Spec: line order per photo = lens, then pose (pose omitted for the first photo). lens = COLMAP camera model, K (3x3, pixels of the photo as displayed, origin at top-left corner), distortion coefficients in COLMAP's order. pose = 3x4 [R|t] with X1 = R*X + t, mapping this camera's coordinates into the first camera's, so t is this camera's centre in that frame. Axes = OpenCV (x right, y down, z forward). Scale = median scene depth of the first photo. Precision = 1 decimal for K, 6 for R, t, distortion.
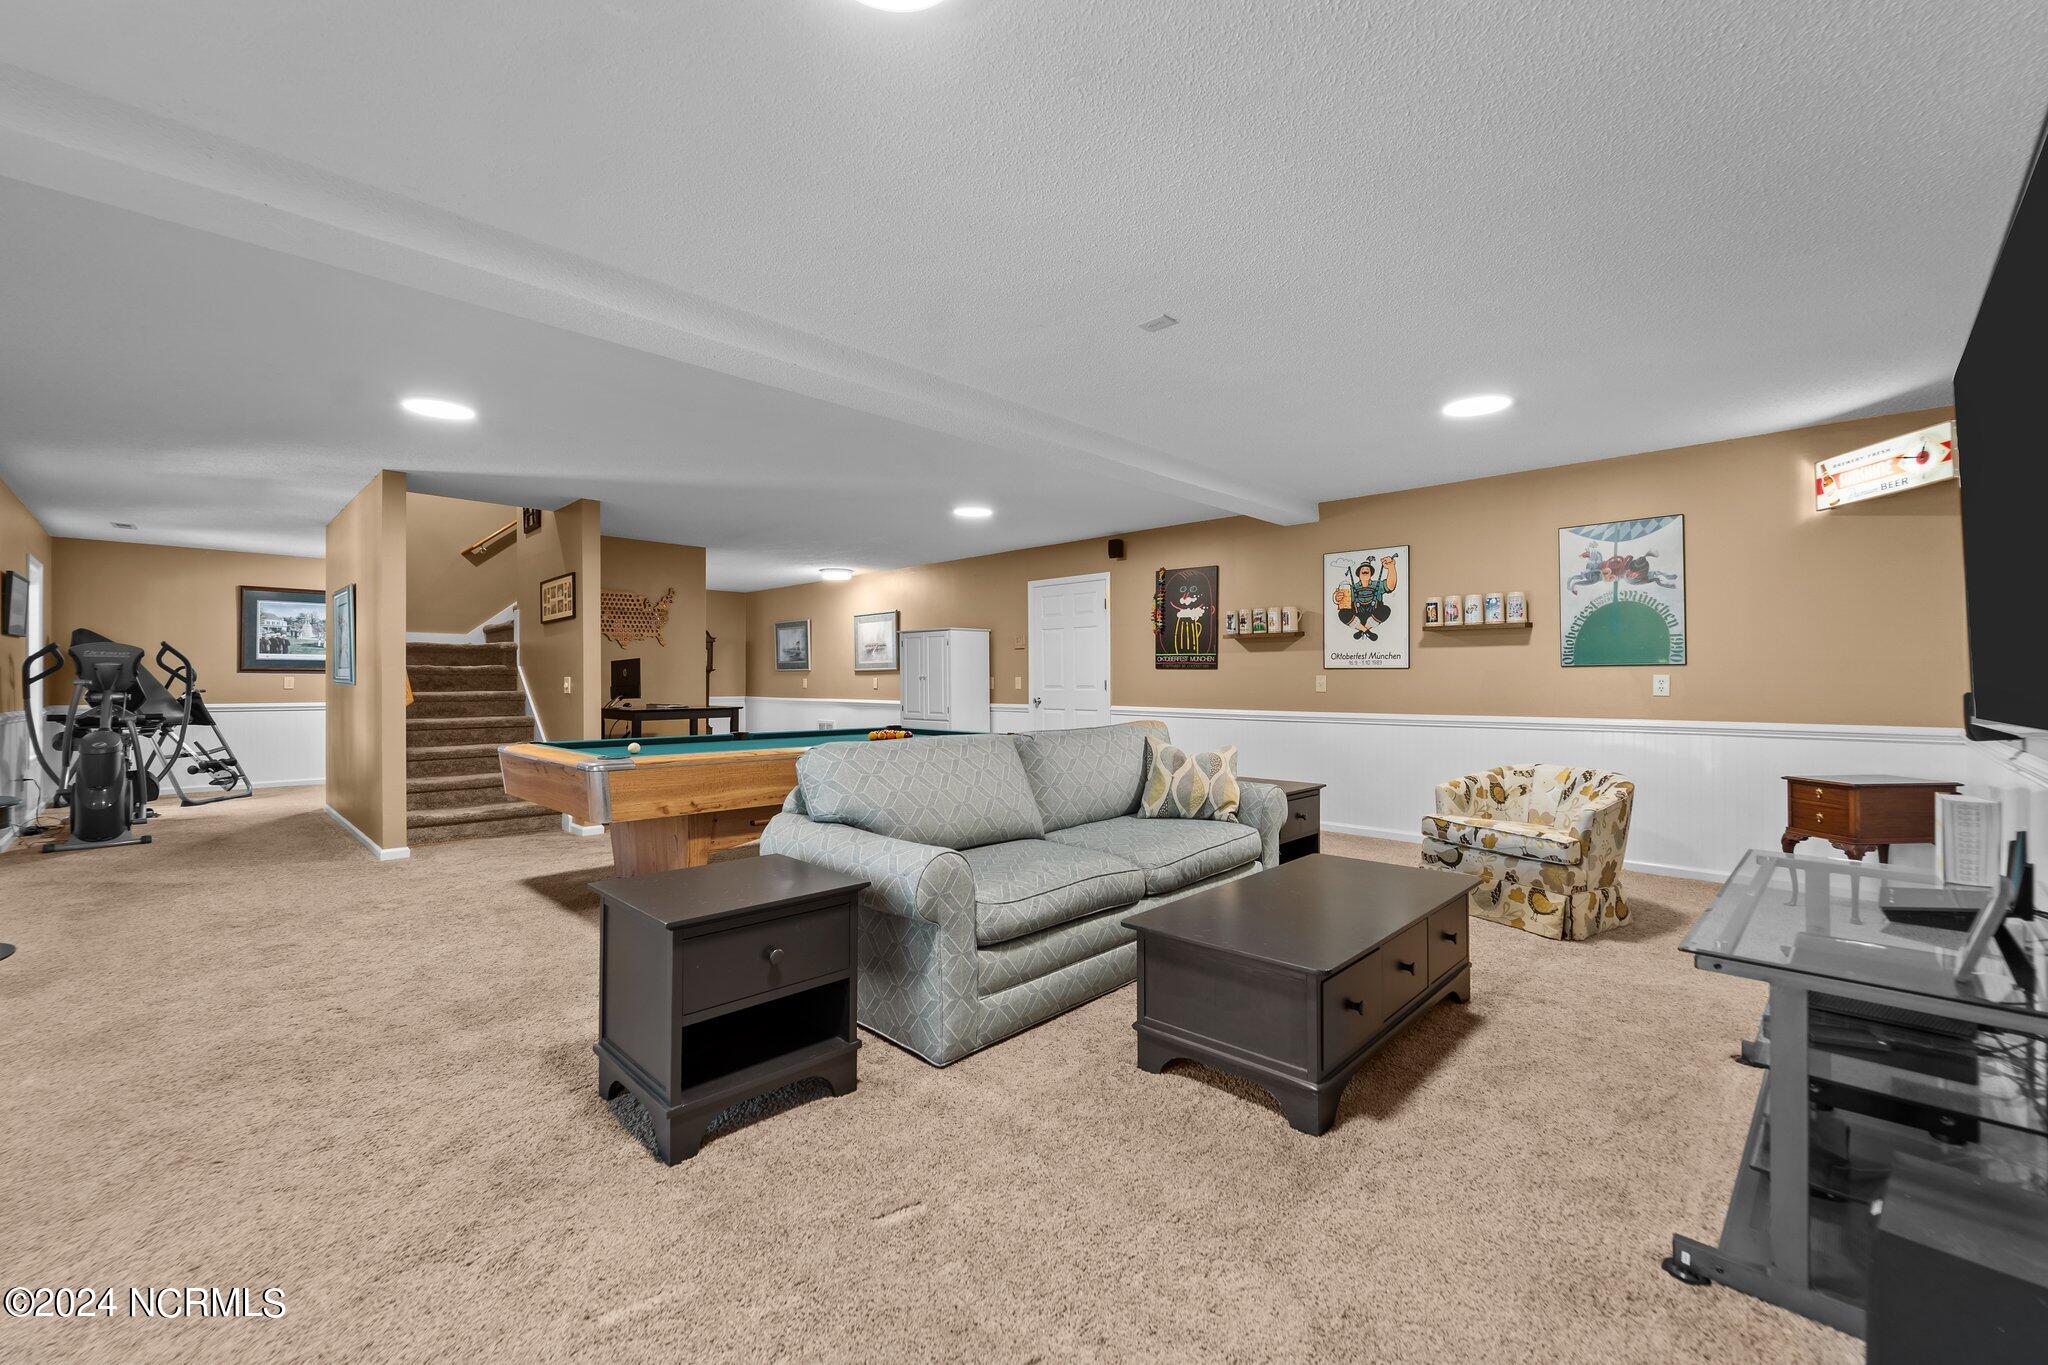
lens RADIAL K [[828.9, 0, 1015.6], [0, 828.9, 676.7], [0, 0, 1]] dist [-0.004891, -0.000323]
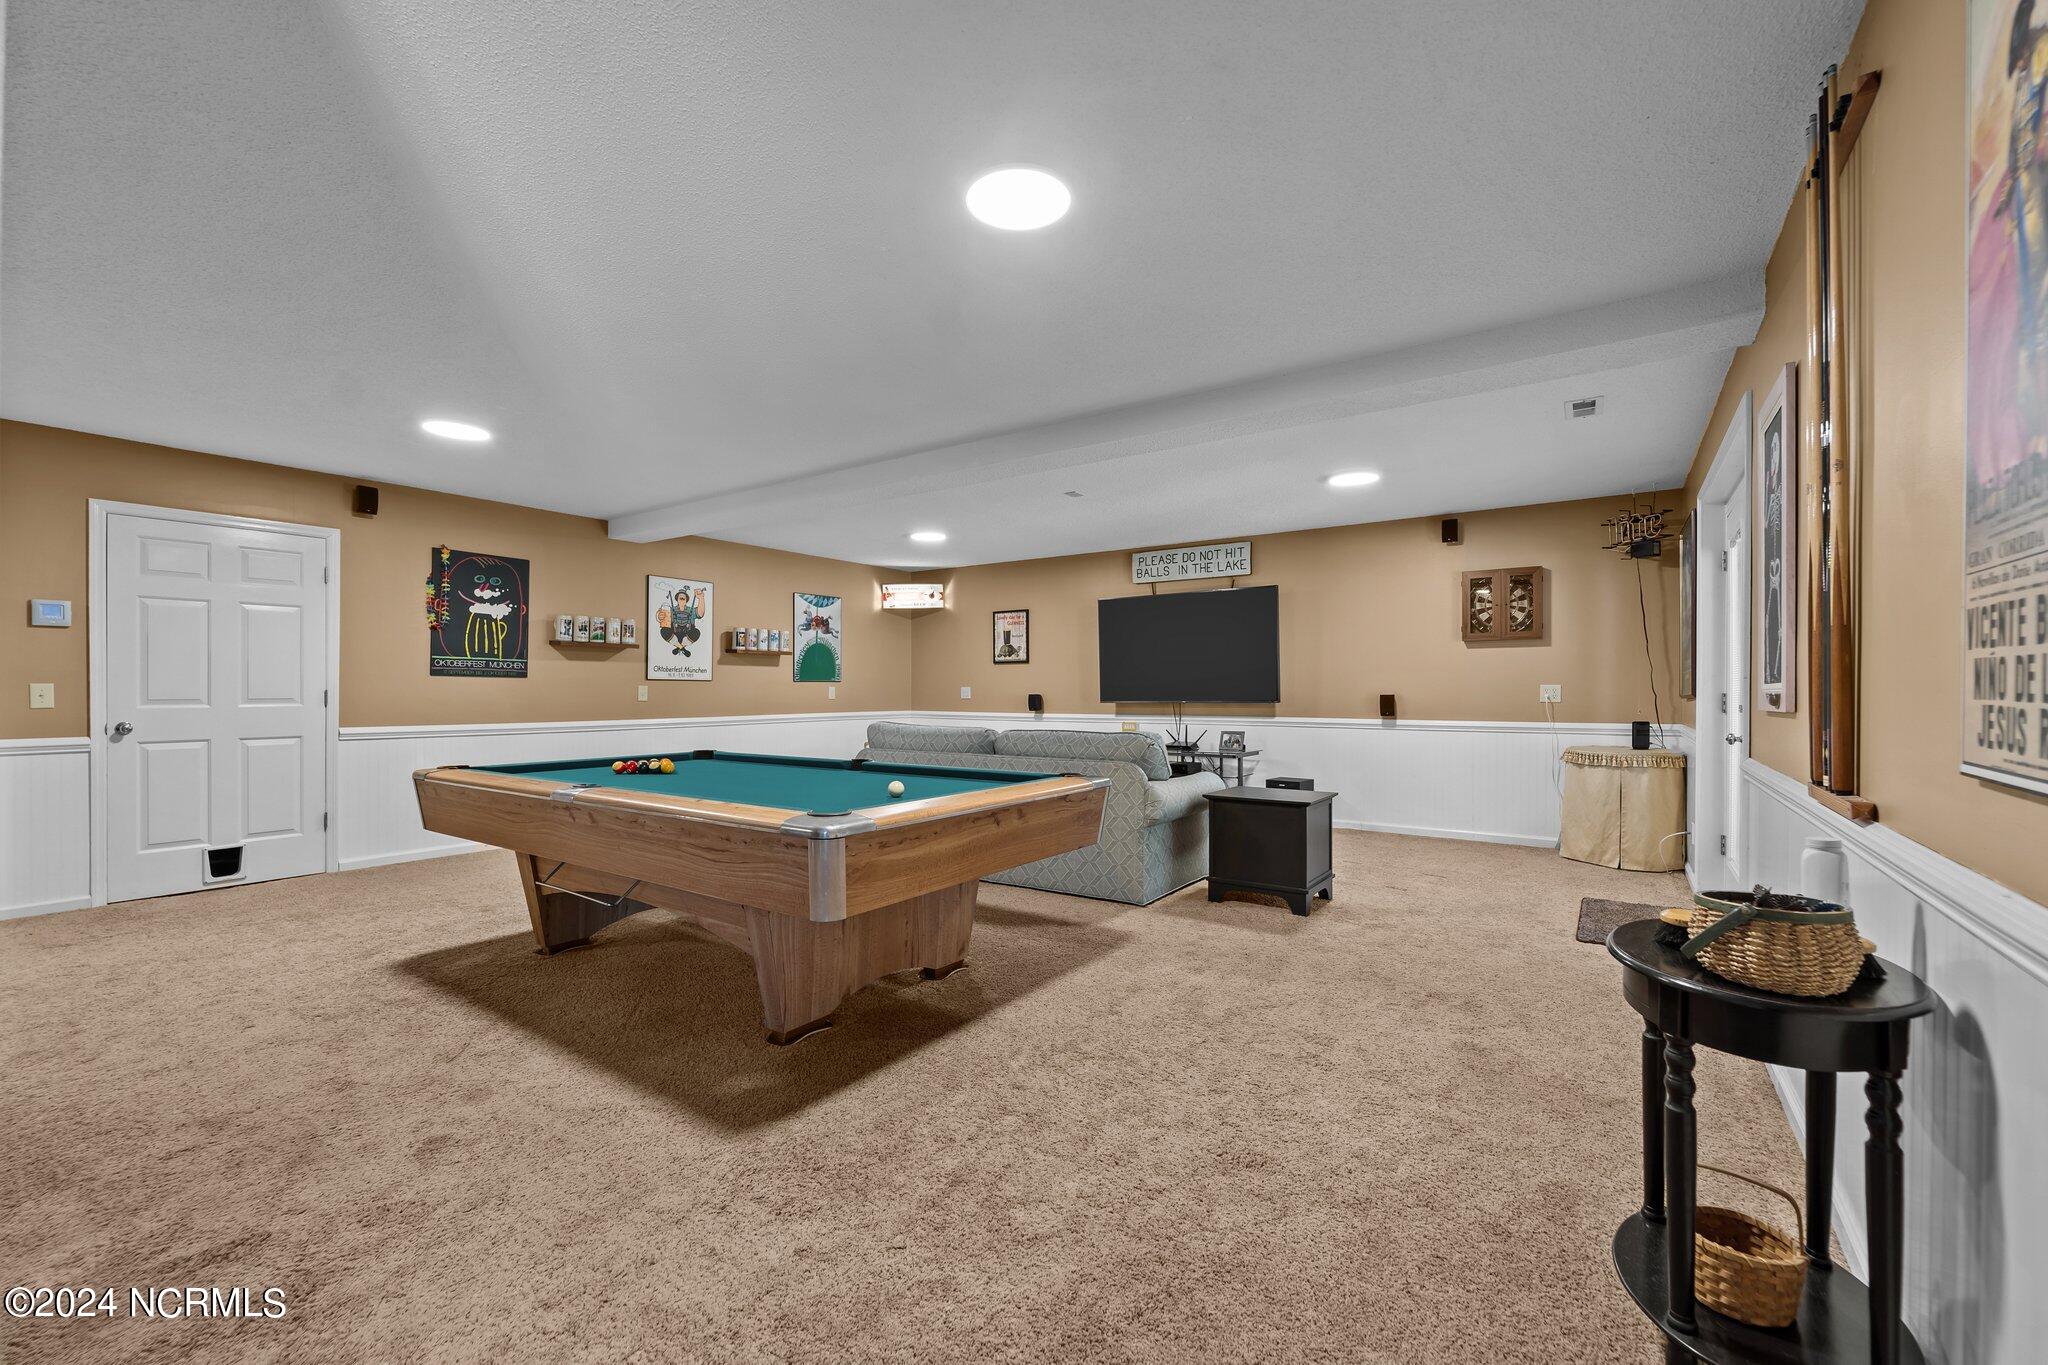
lens RADIAL K [[828.9, 0, 1017.4], [0, 828.9, 688.8], [0, 0, 1]] dist [-0.004891, -0.000323]
pose [[-0.161967, 0.005052, 0.986783, -0.805106], [-0.000153, 0.999987, -0.005144, 0.008469], [-0.986796, -0.000984, -0.161964, 0.709261]]
